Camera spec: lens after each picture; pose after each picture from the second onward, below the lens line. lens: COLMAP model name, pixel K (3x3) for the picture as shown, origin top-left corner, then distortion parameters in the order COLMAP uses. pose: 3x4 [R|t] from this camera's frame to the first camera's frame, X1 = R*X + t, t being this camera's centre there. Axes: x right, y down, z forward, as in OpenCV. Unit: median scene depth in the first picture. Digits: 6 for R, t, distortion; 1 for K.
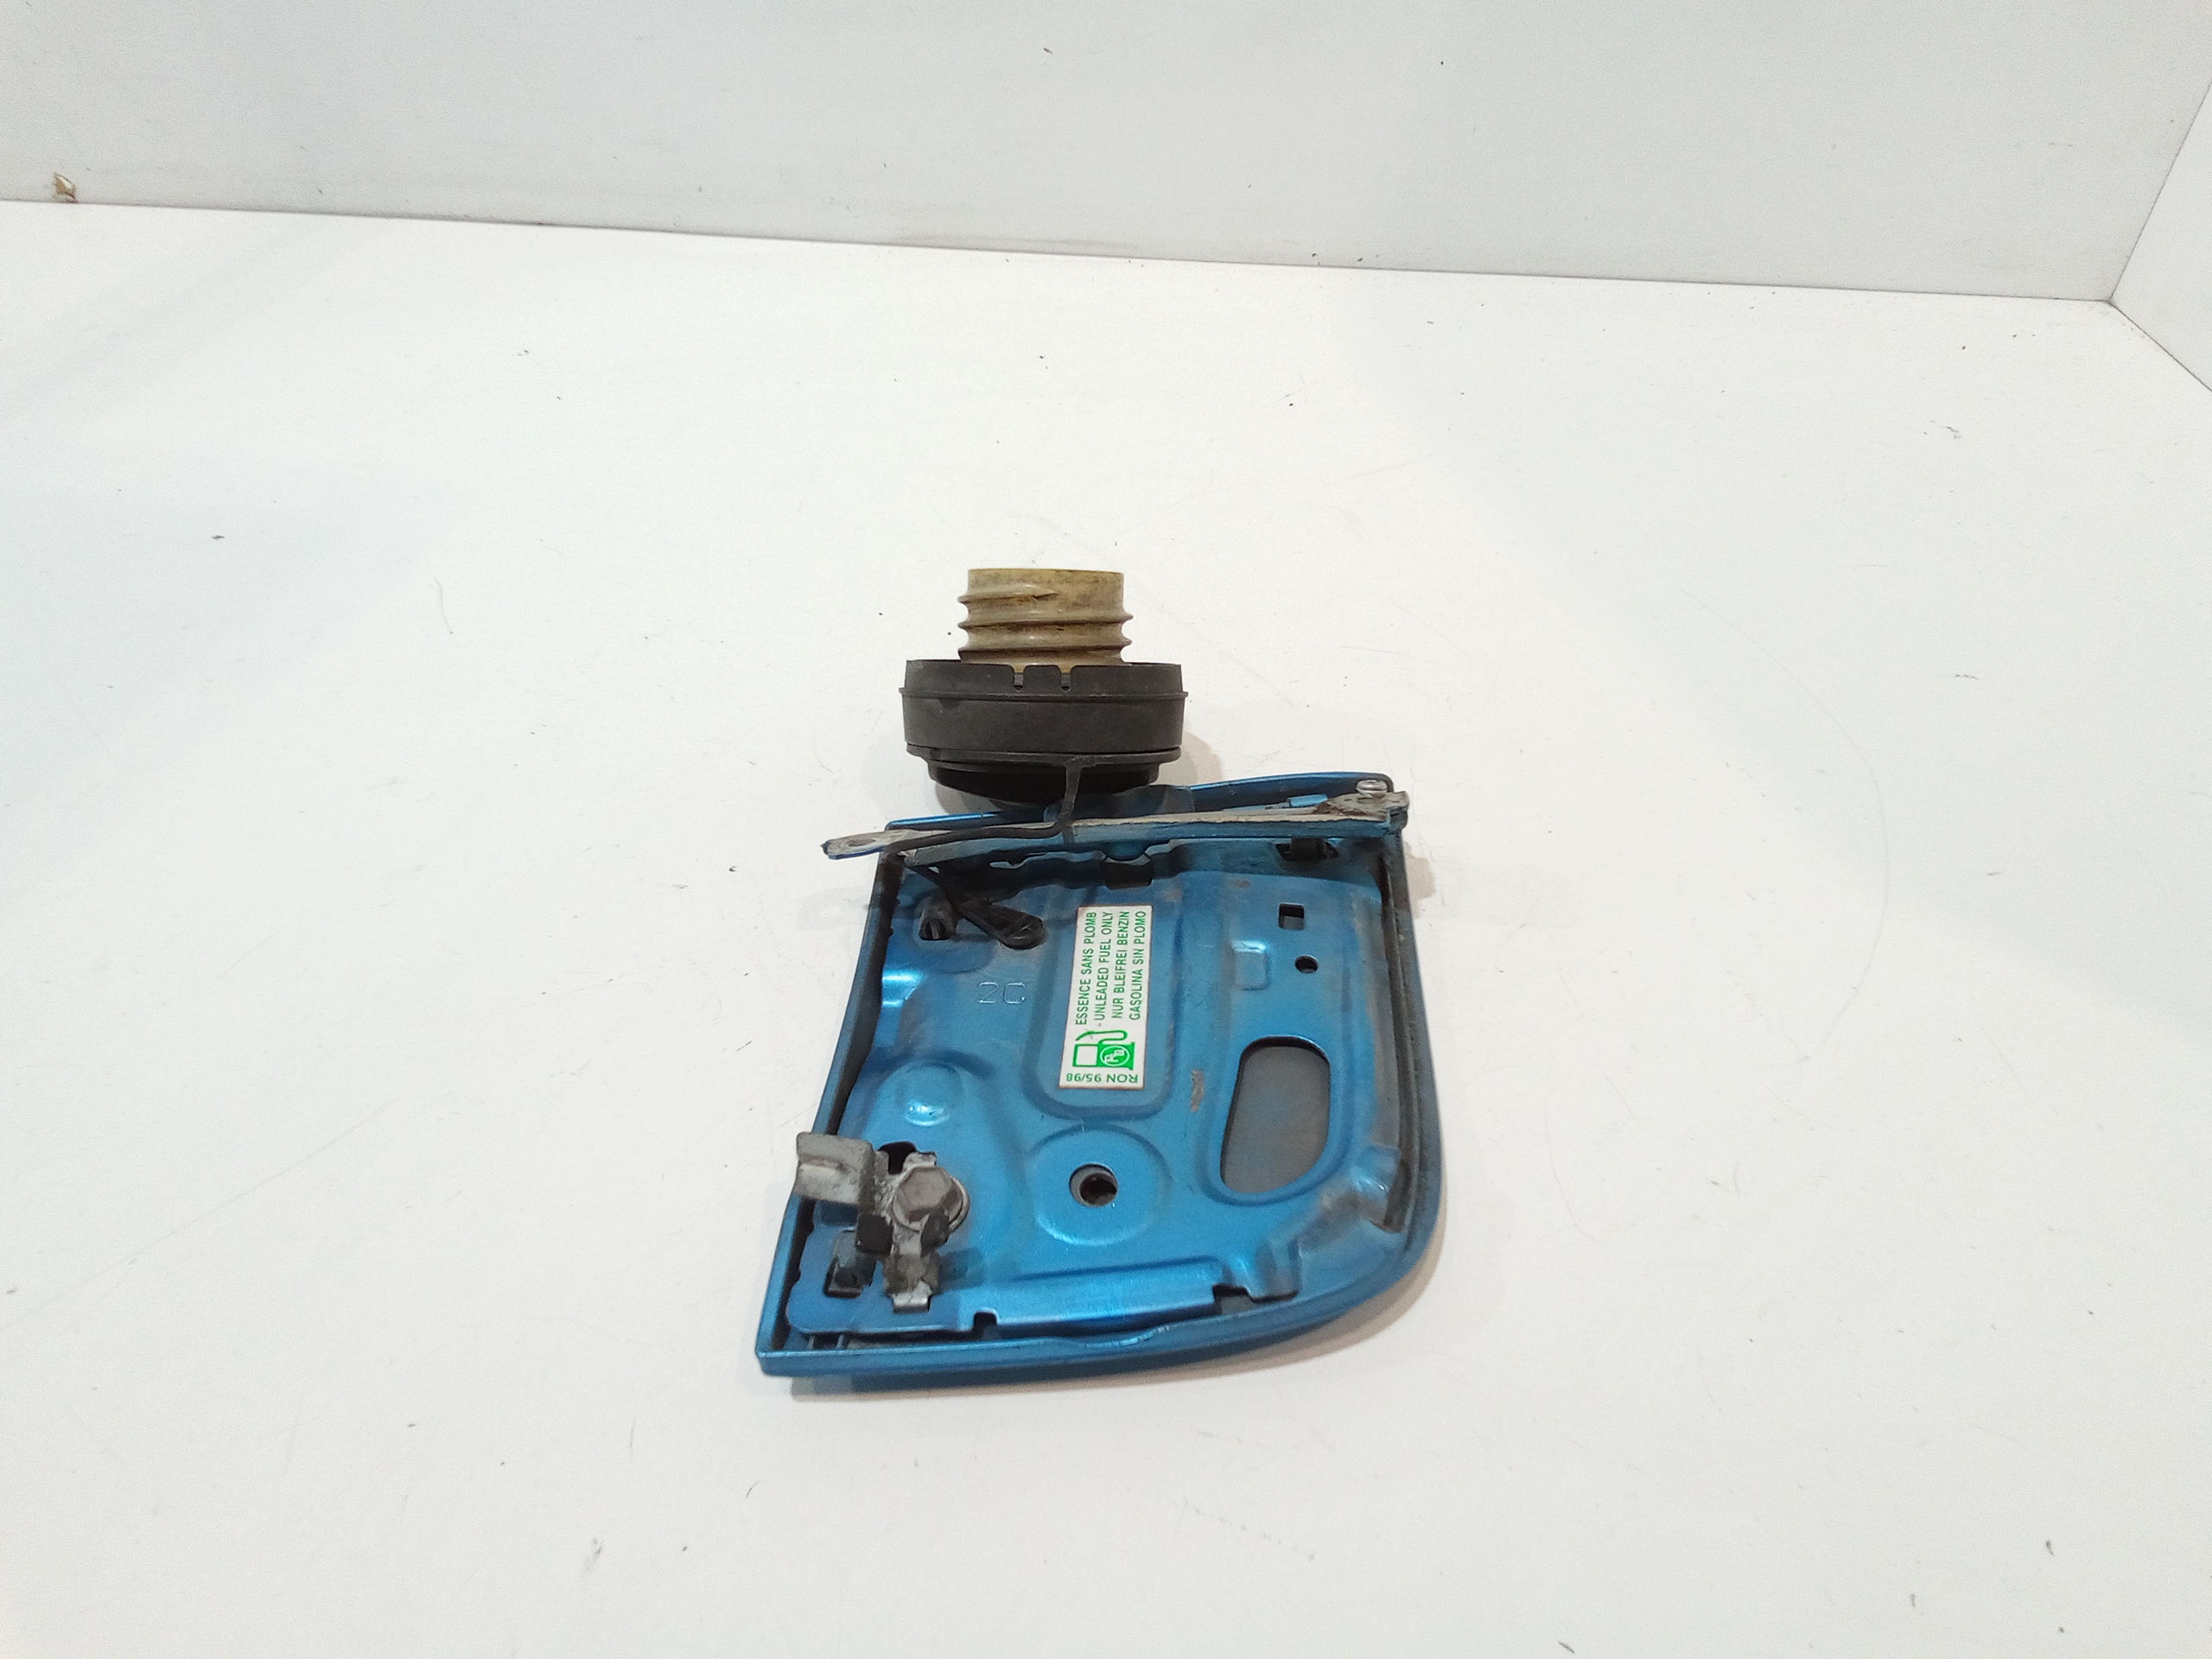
lens RADIAL K [[1496.7, 0, 1100.2], [0, 1496.7, 835.9], [0, 0, 1]] dist [0.055367, -0.067607]
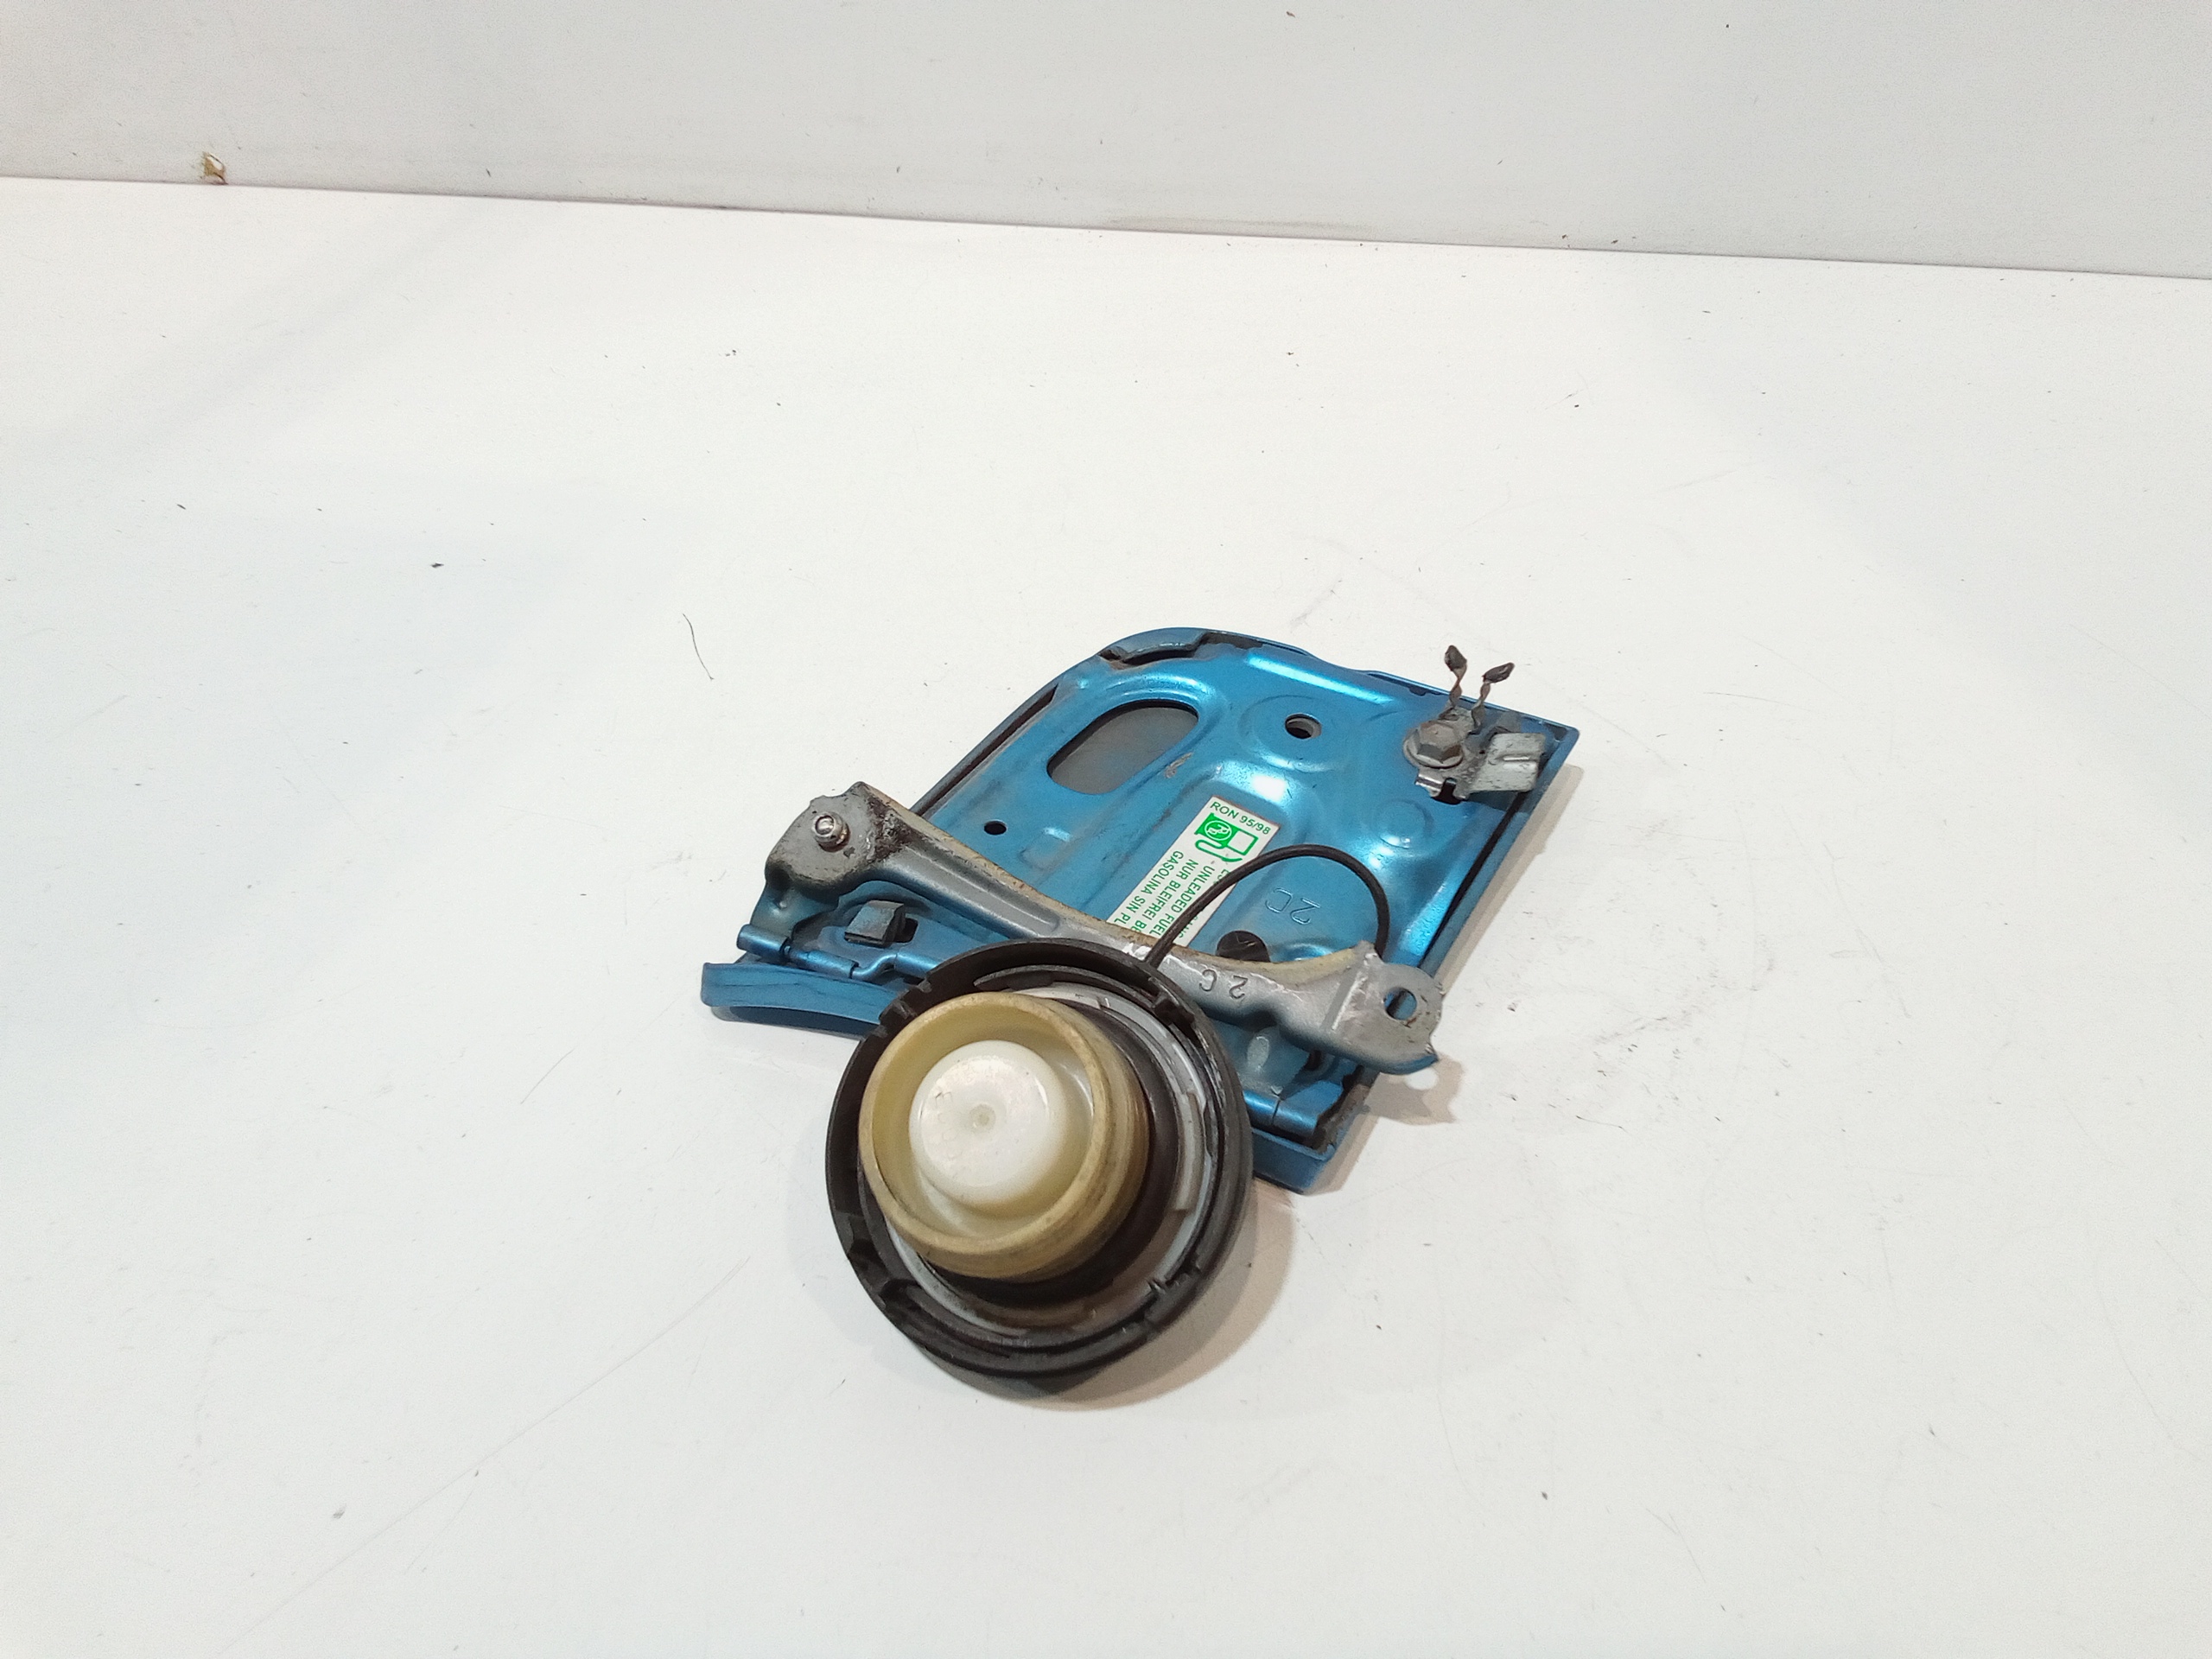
lens RADIAL K [[1507.0, 0, 1106.0], [0, 1507.0, 829.5], [0, 0, 1]] dist [0.054962, -0.071609]
pose [[0.999735, 0.005611, -0.022304, -0.113208], [-0.005298, 0.999887, 0.014082, -0.038077], [0.022380, -0.013960, 0.999652, 0.068623]]
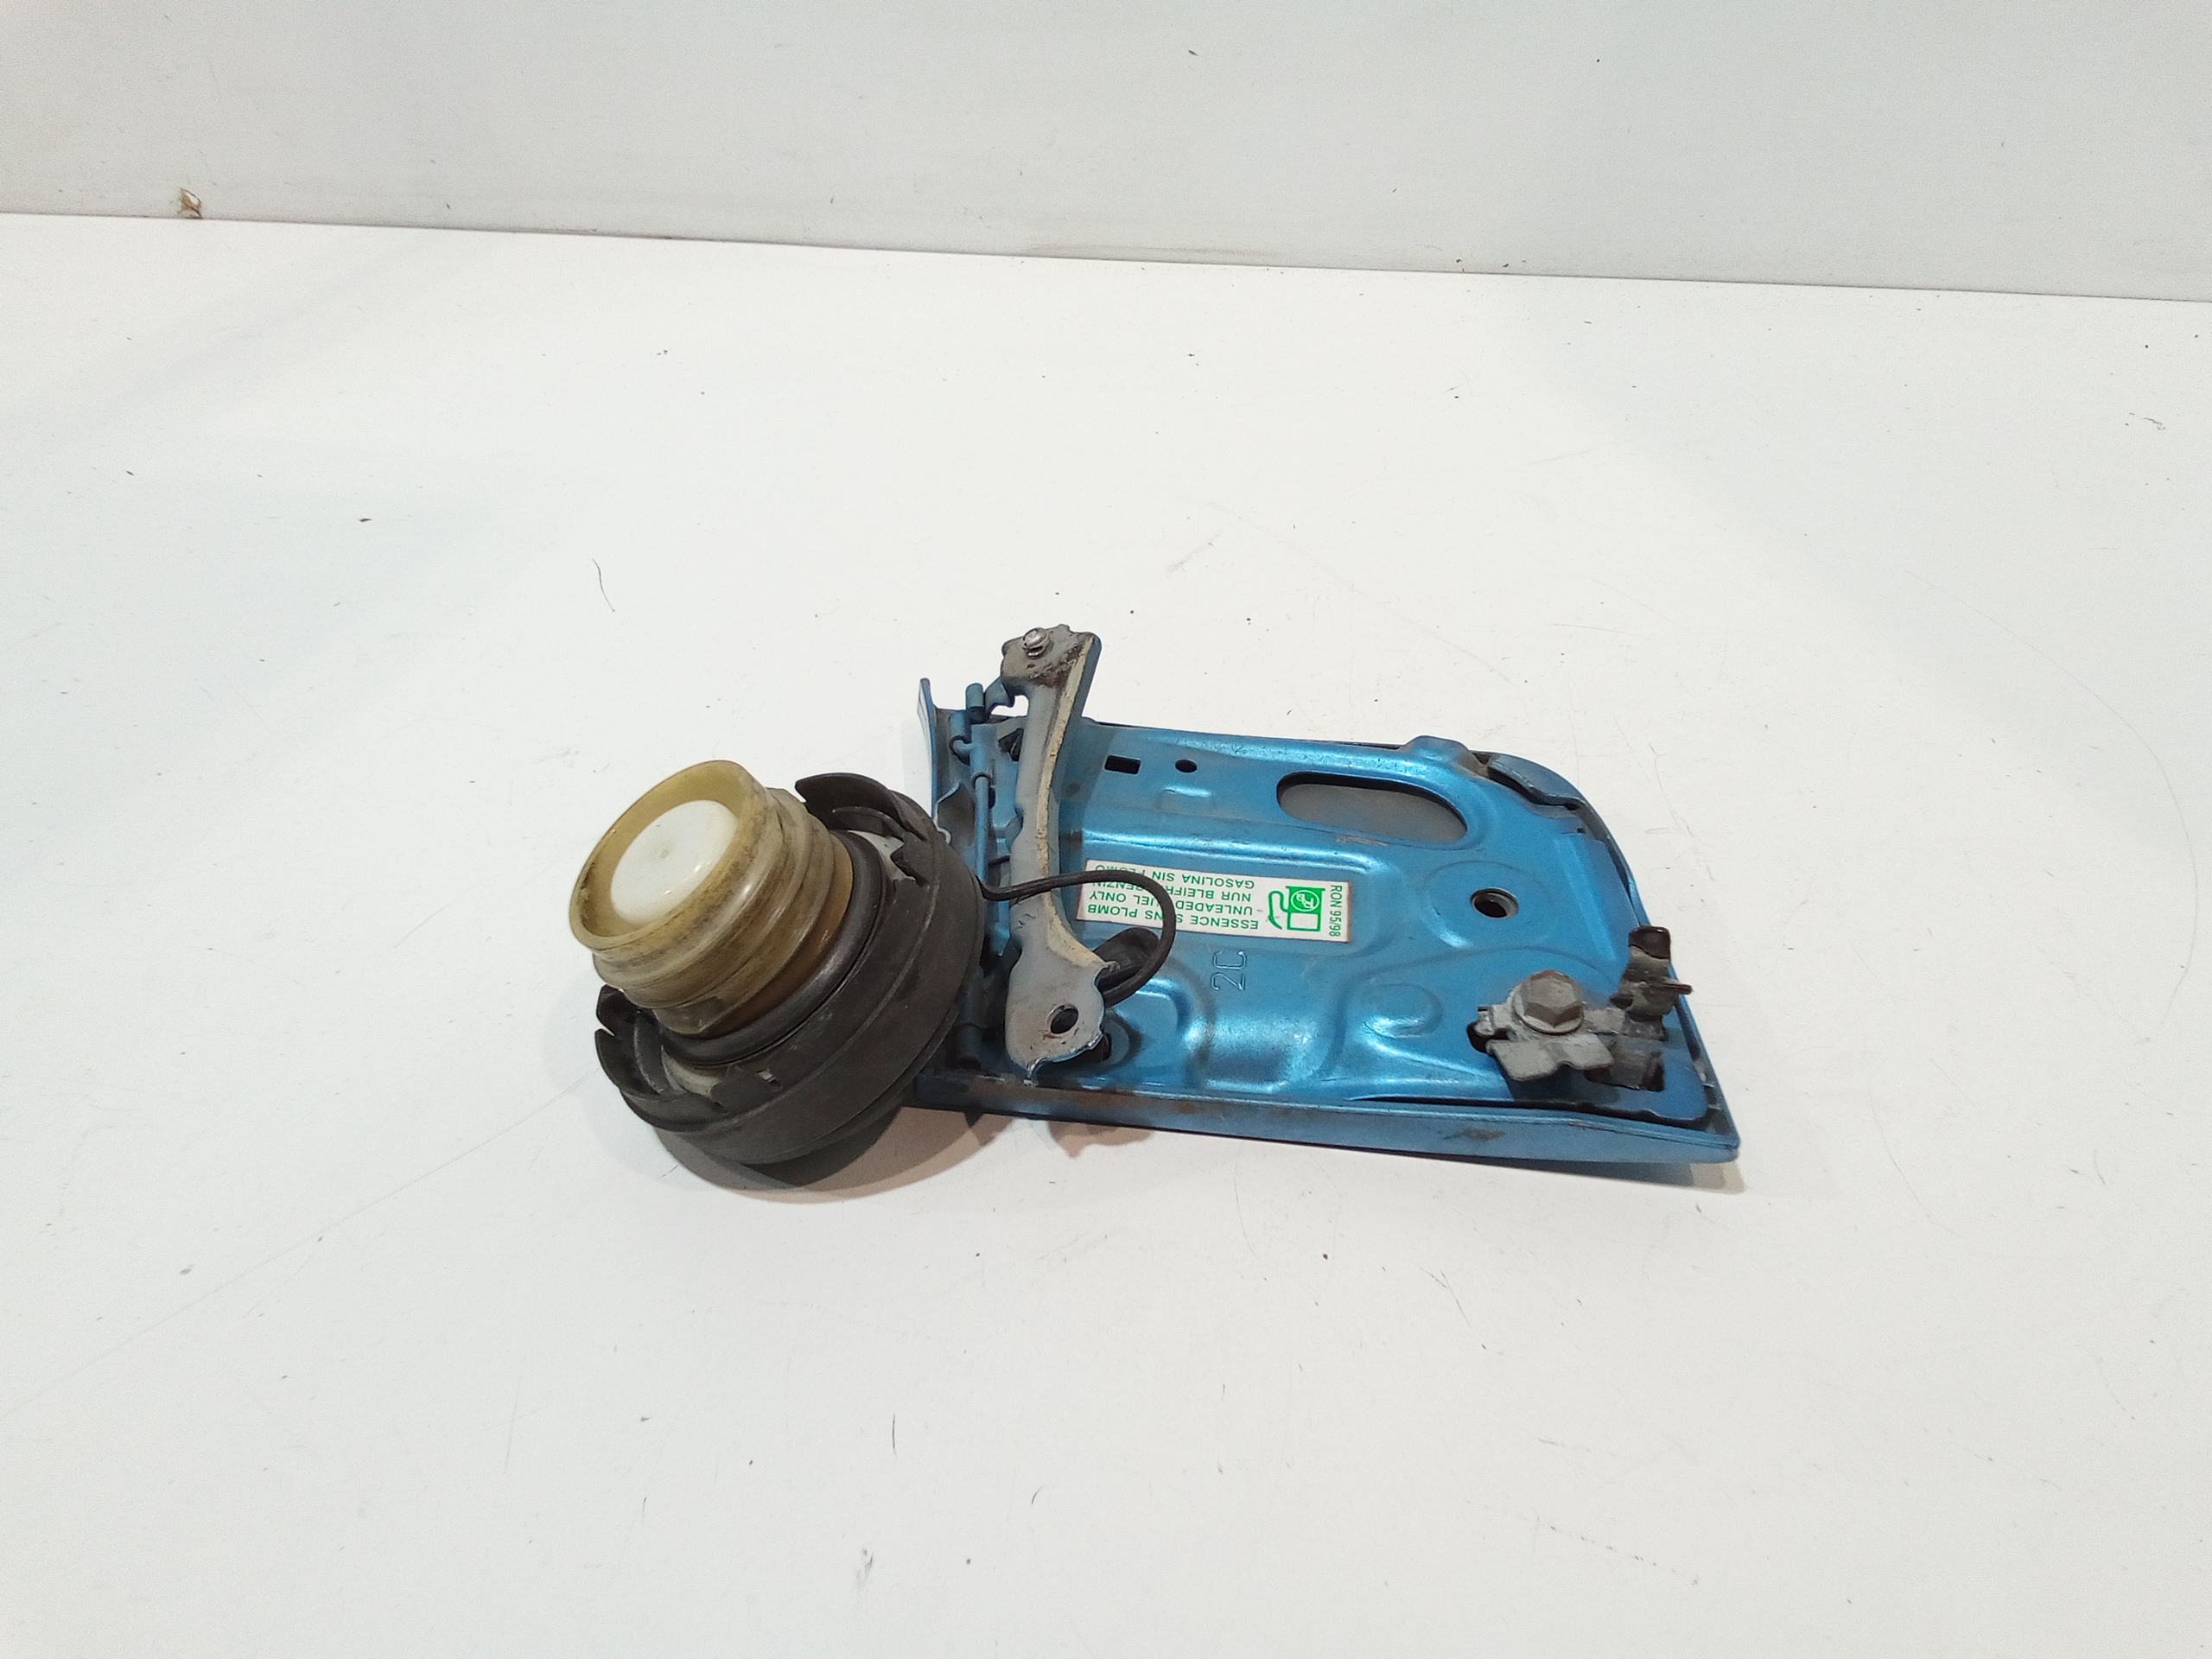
lens RADIAL K [[1507.0, 0, 1106.0], [0, 1507.0, 829.5], [0, 0, 1]] dist [0.054962, -0.071609]
pose [[0.999782, 0.000414, -0.020884, -0.064654], [-0.001631, 0.998299, -0.058278, 0.037738], [0.020824, 0.058299, 0.998082, 0.039846]]
